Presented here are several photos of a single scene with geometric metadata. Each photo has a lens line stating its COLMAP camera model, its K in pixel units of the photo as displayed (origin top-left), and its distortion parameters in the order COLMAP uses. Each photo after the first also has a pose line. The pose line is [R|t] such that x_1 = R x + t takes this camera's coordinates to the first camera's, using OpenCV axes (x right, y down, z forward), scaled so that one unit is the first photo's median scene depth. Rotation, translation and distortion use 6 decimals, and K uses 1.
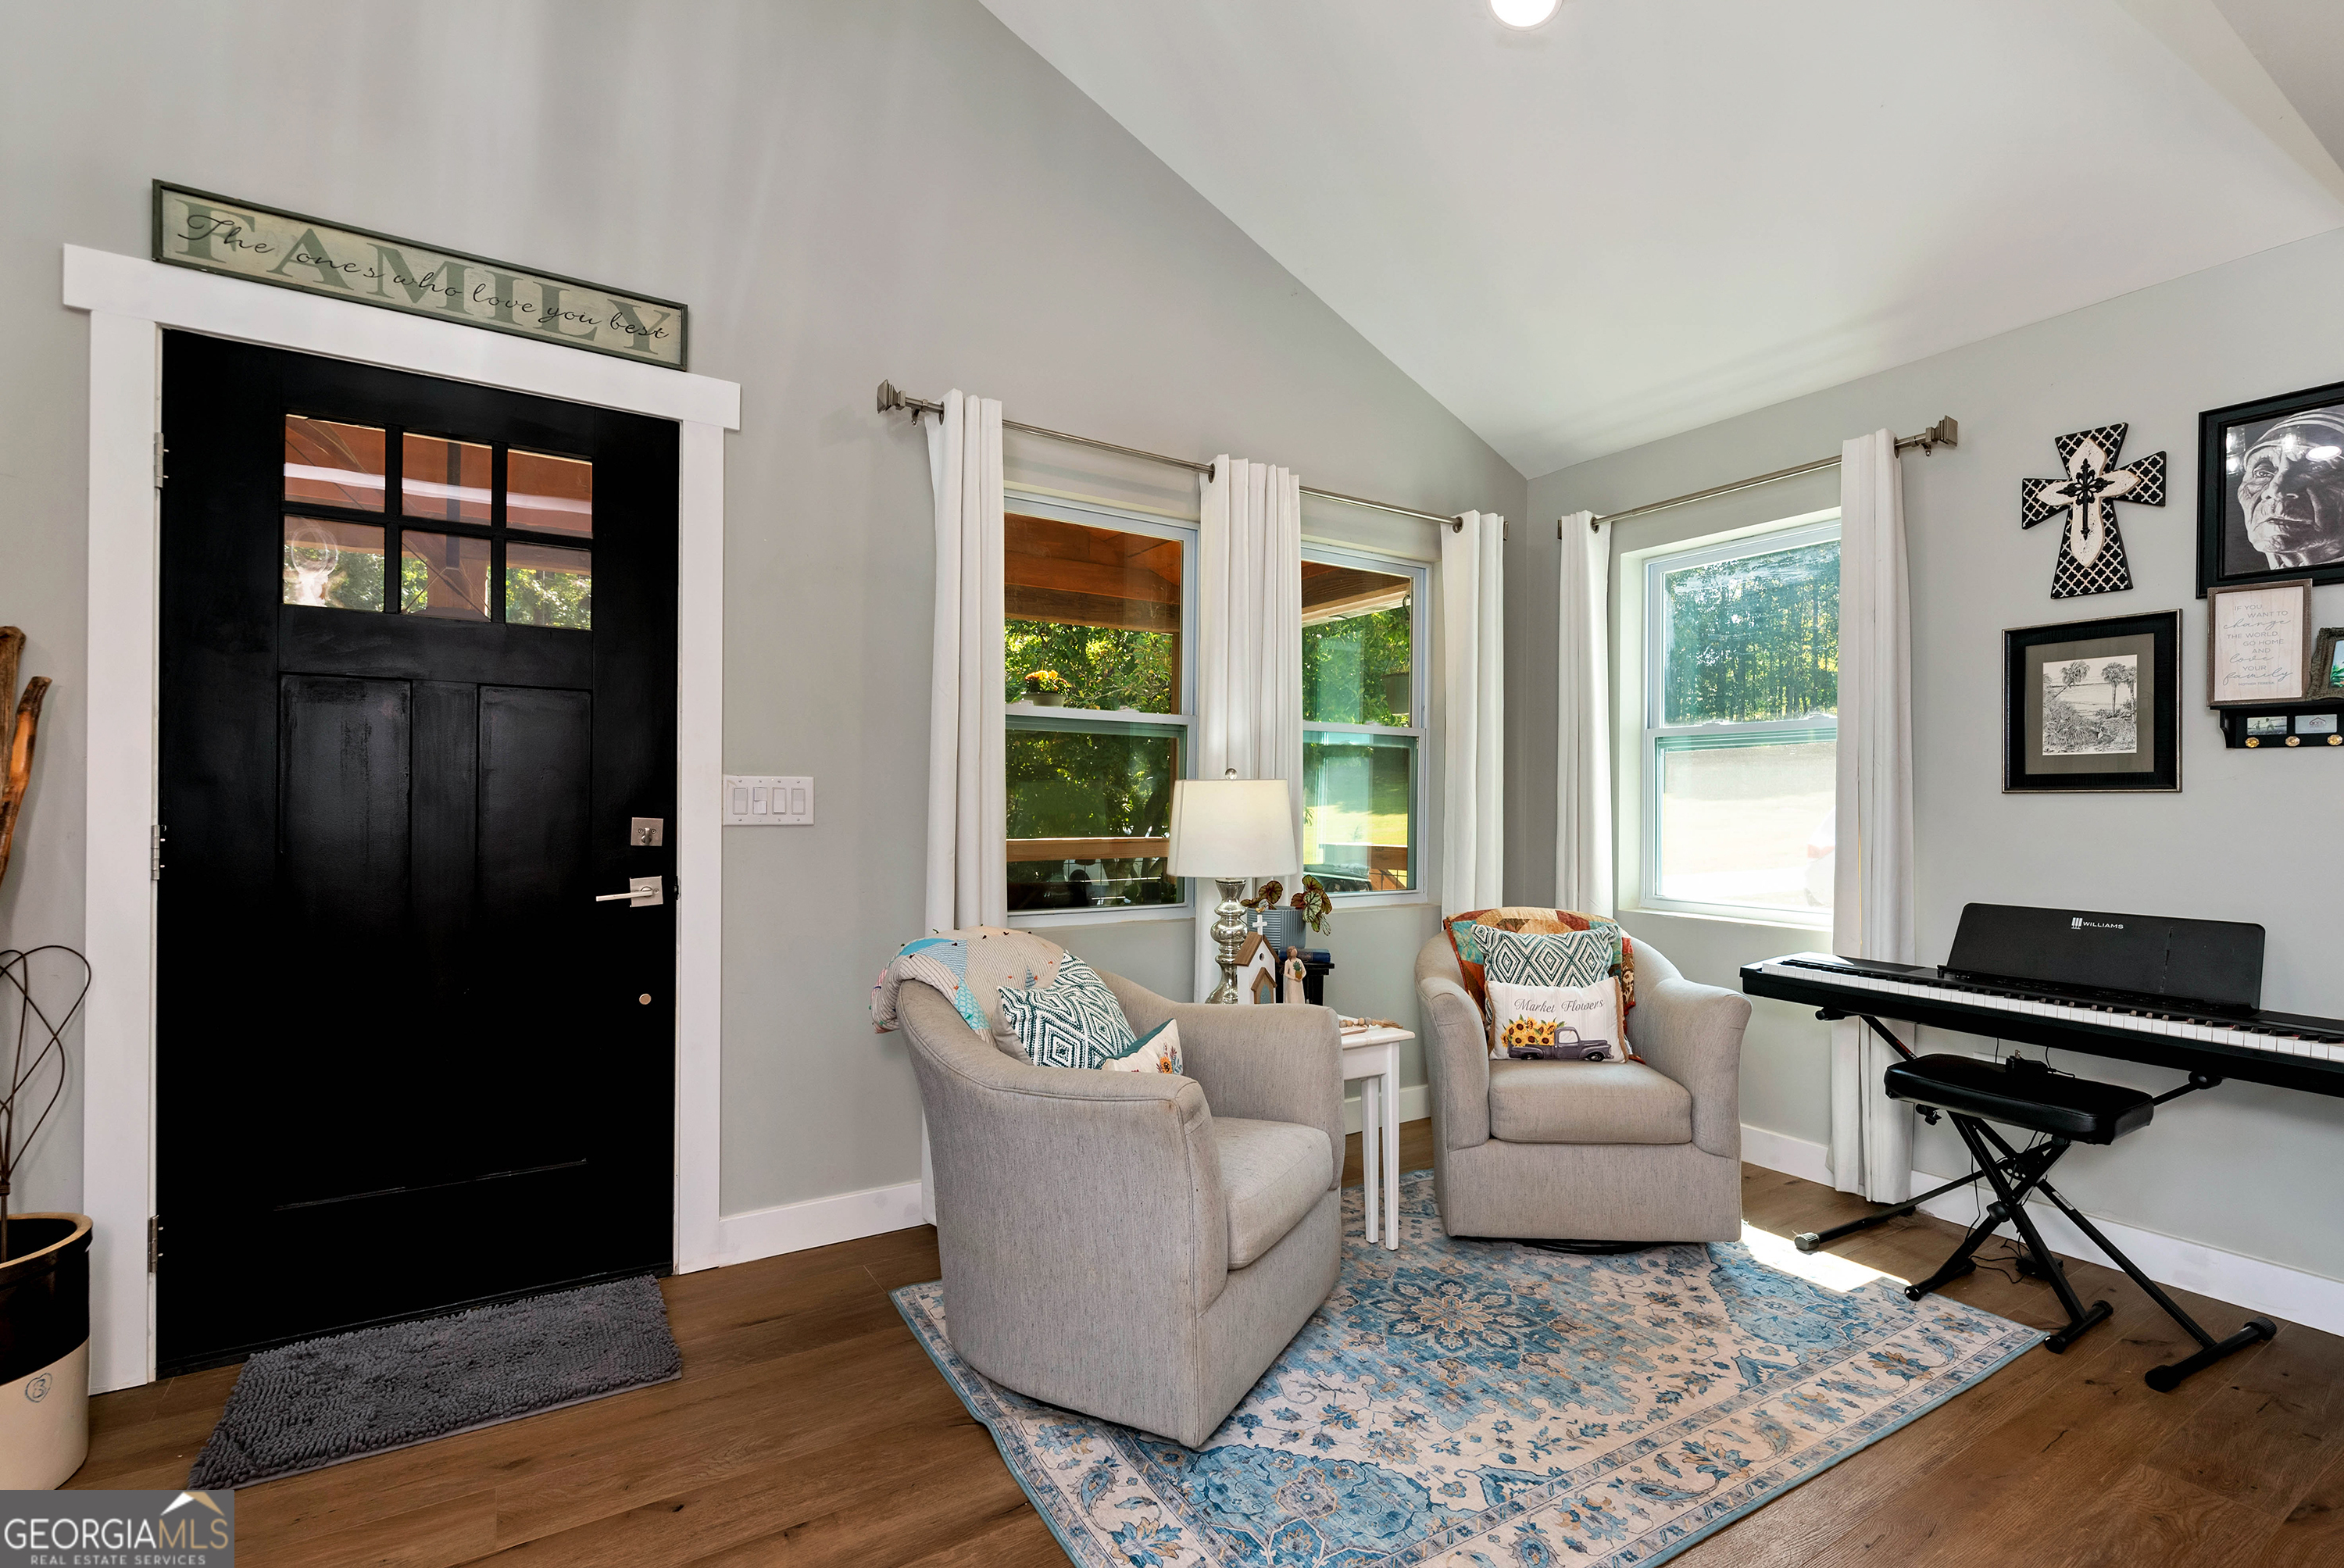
lens RADIAL K [[1057.3, 0, 1190.0], [0, 1057.3, 810.6], [0, 0, 1]] dist [-0.002841, -0.000973]
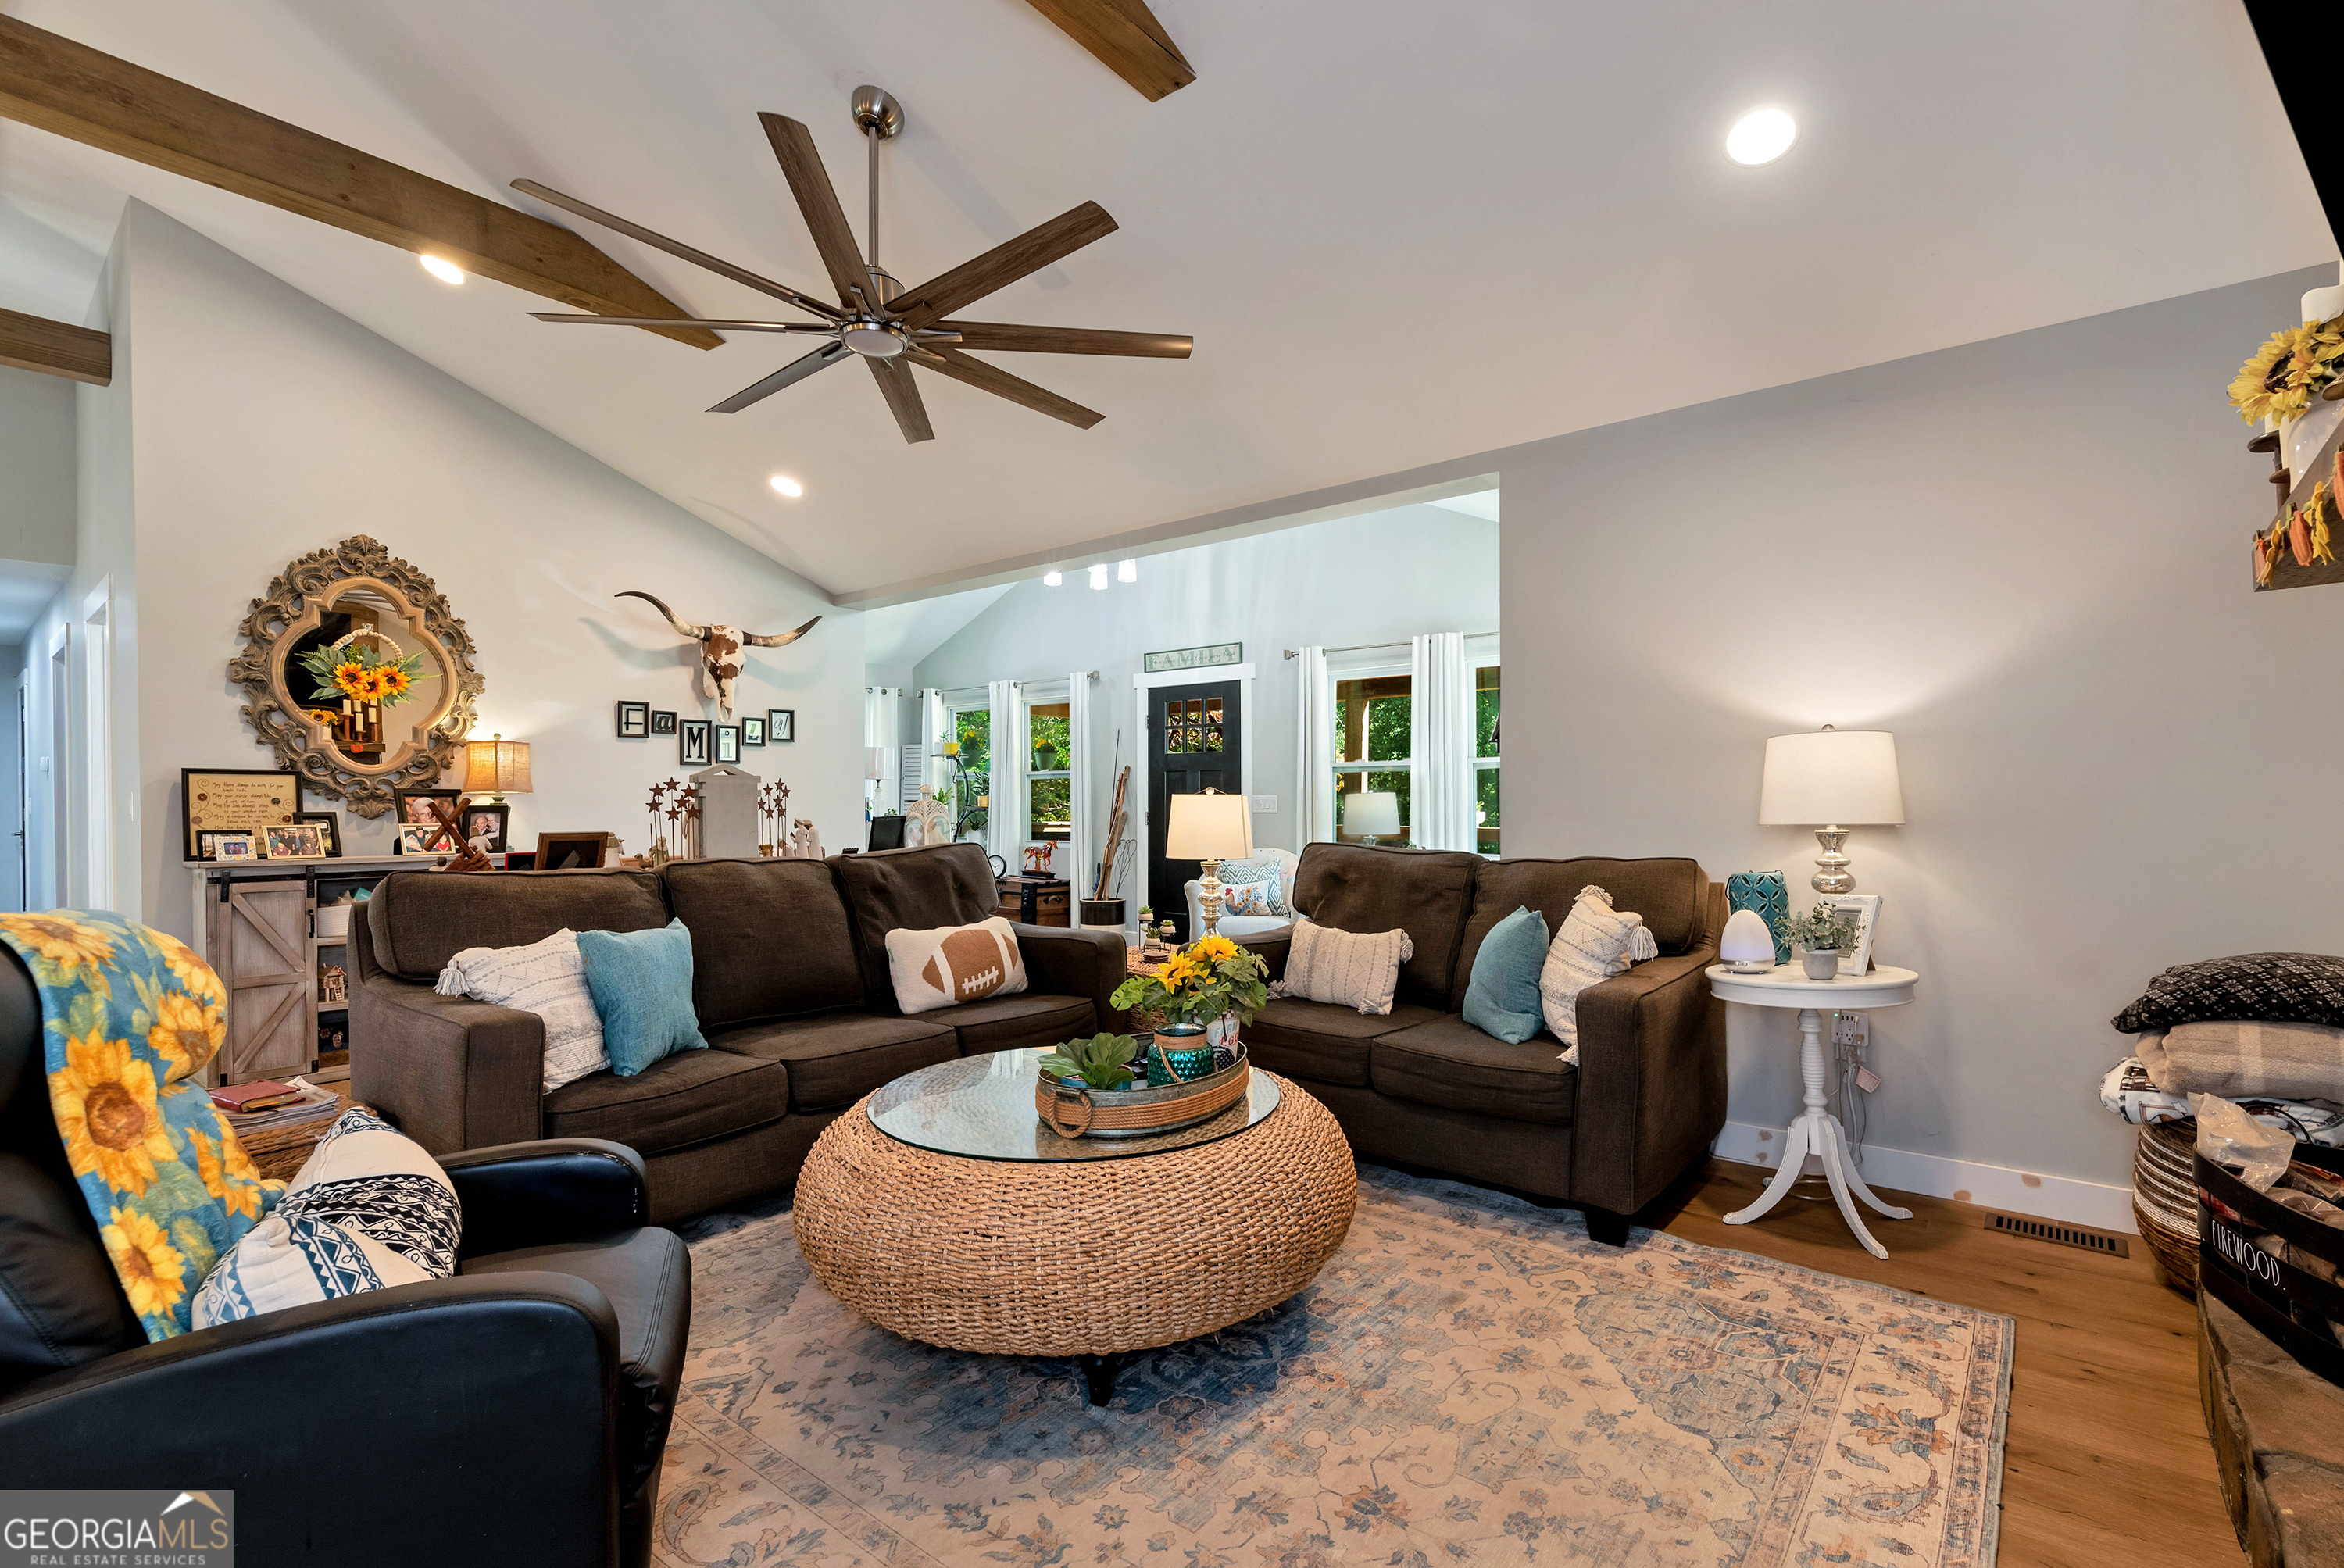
lens RADIAL K [[1057.3, 0, 1195.2], [0, 1057.3, 809.4], [0, 0, 1]] dist [-0.002841, -0.000973]
pose [[0.314476, -0.002858, -0.949261, 2.436717], [-0.003190, 0.999987, -0.004067, 0.019469], [0.949260, 0.004307, 0.314462, -0.085650]]
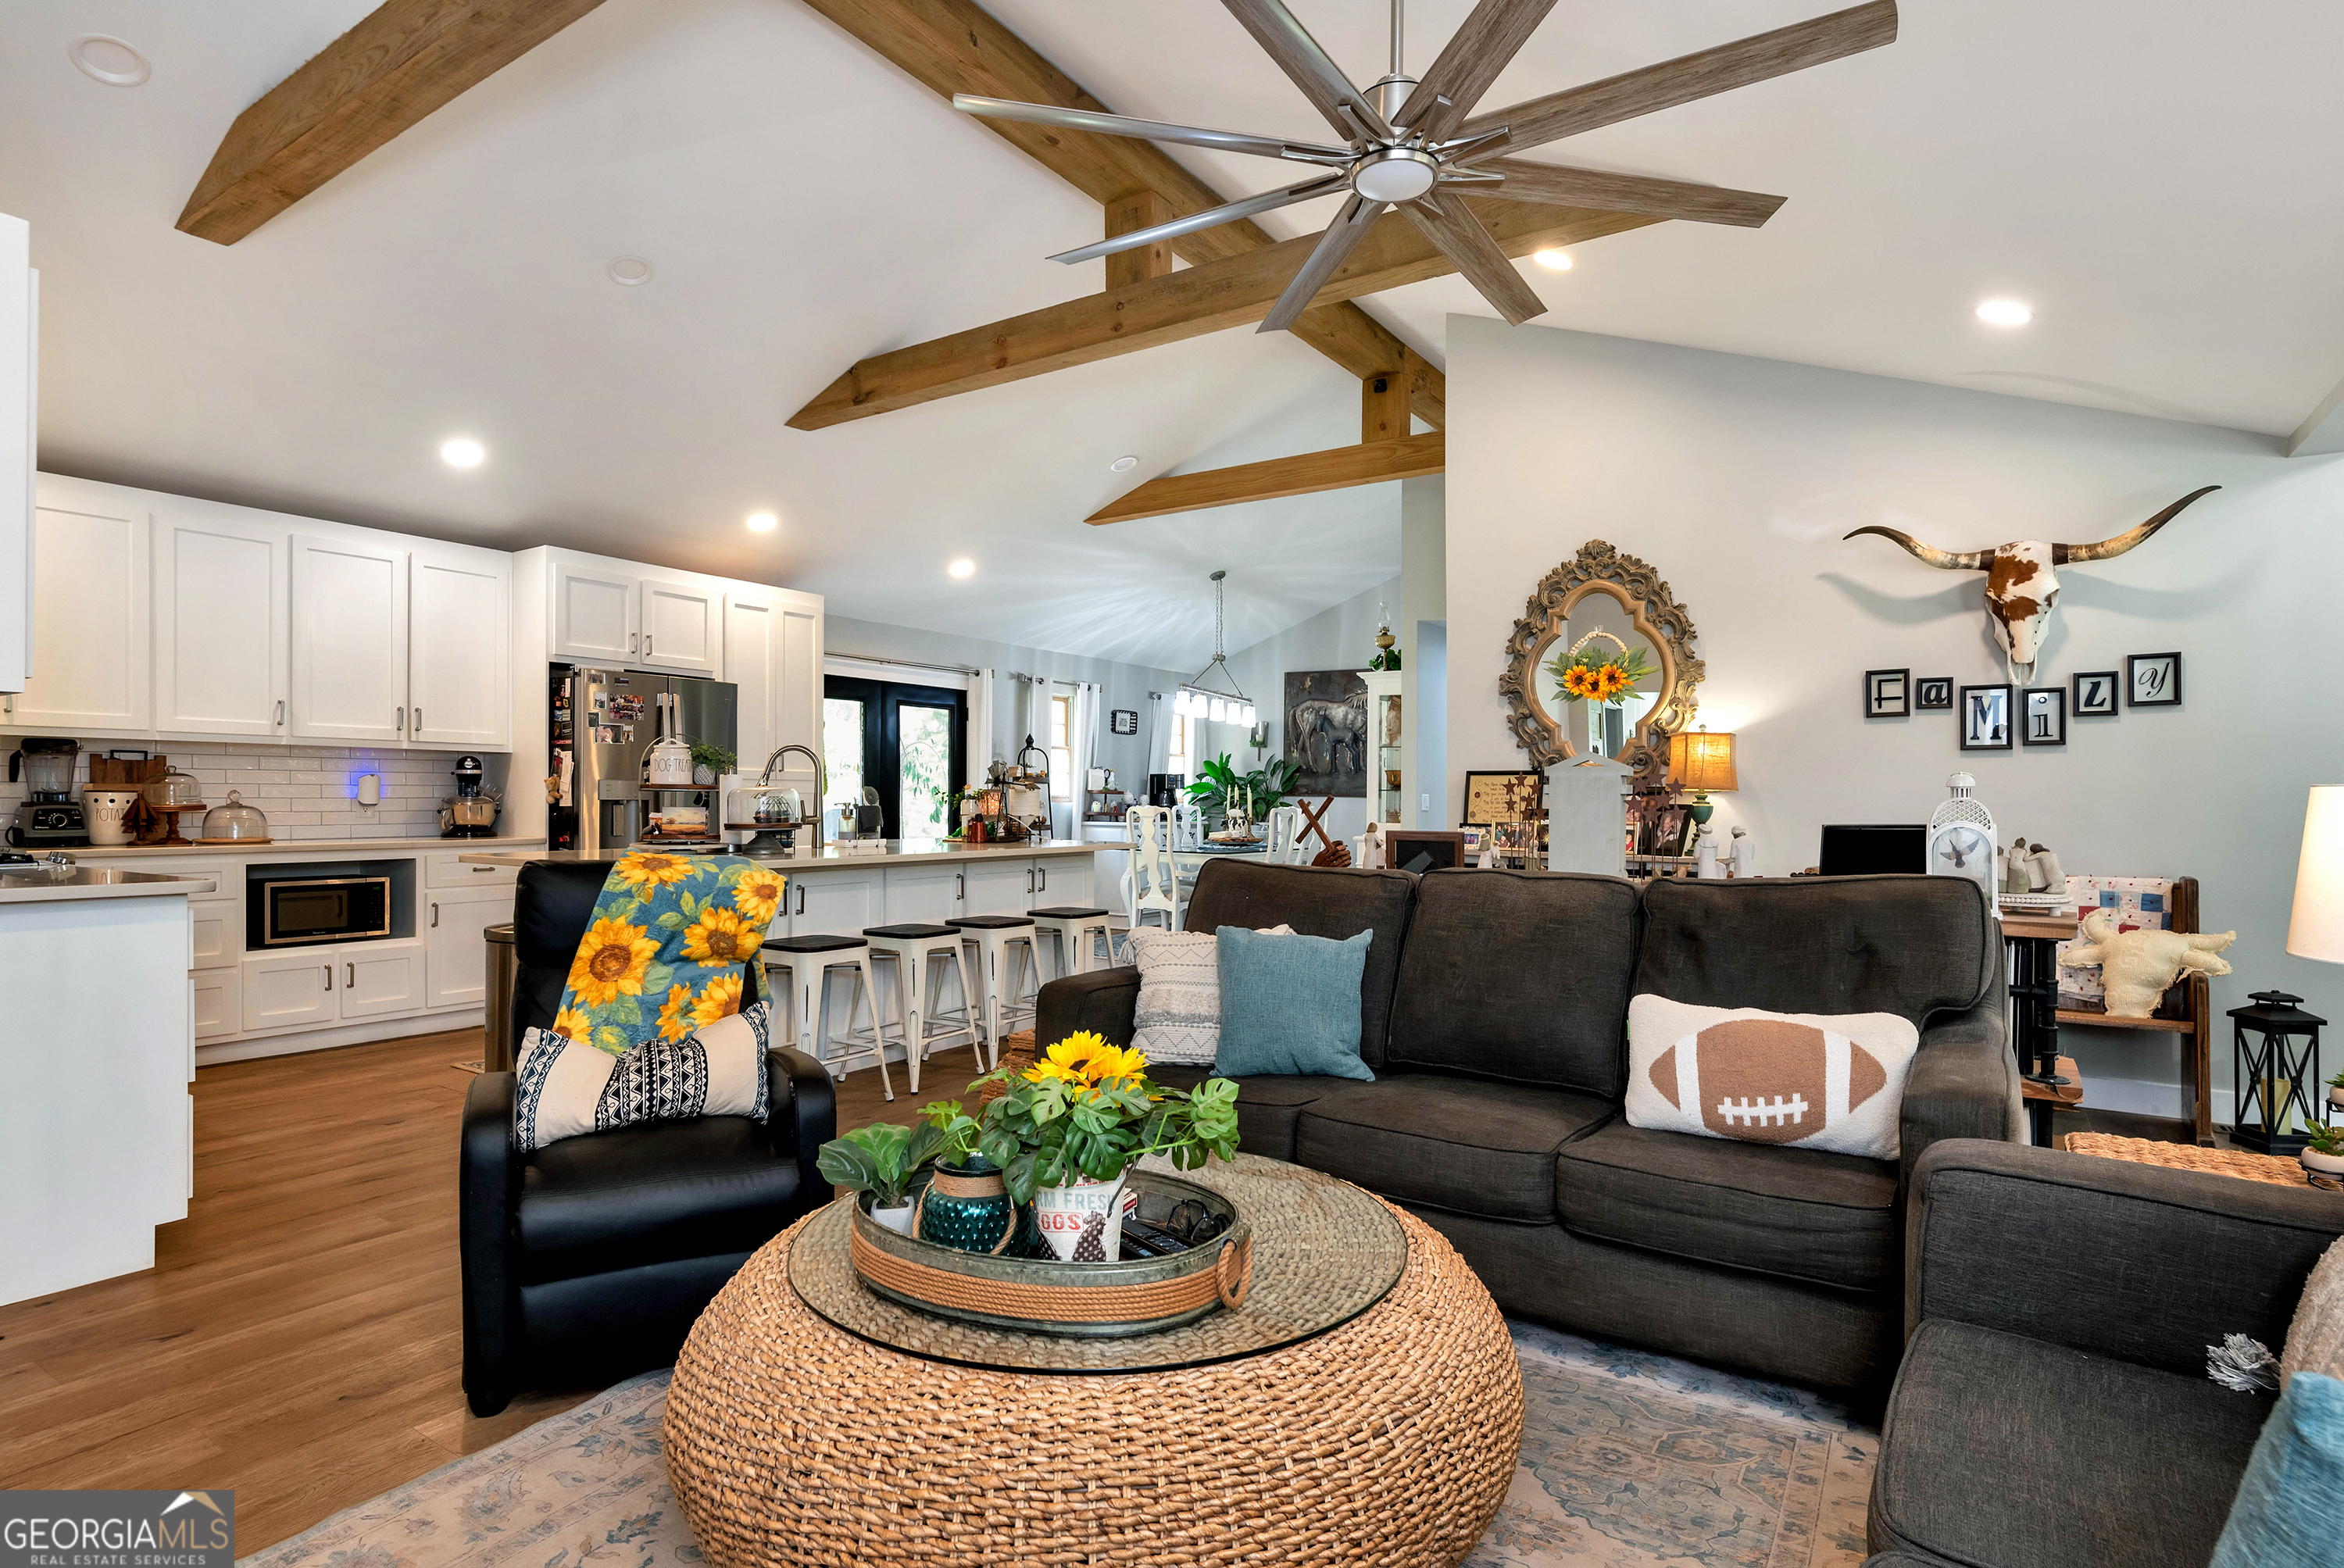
lens RADIAL K [[1208.3, 0, 1189.8], [0, 1208.3, 807.2], [0, 0, 1]] dist [0.002201, -0.001074]
pose [[-0.911983, -0.010209, -0.410100, 1.744030], [-0.016096, 0.999811, 0.010906, 0.003590], [0.409911, 0.016548, -0.911975, 0.827512]]
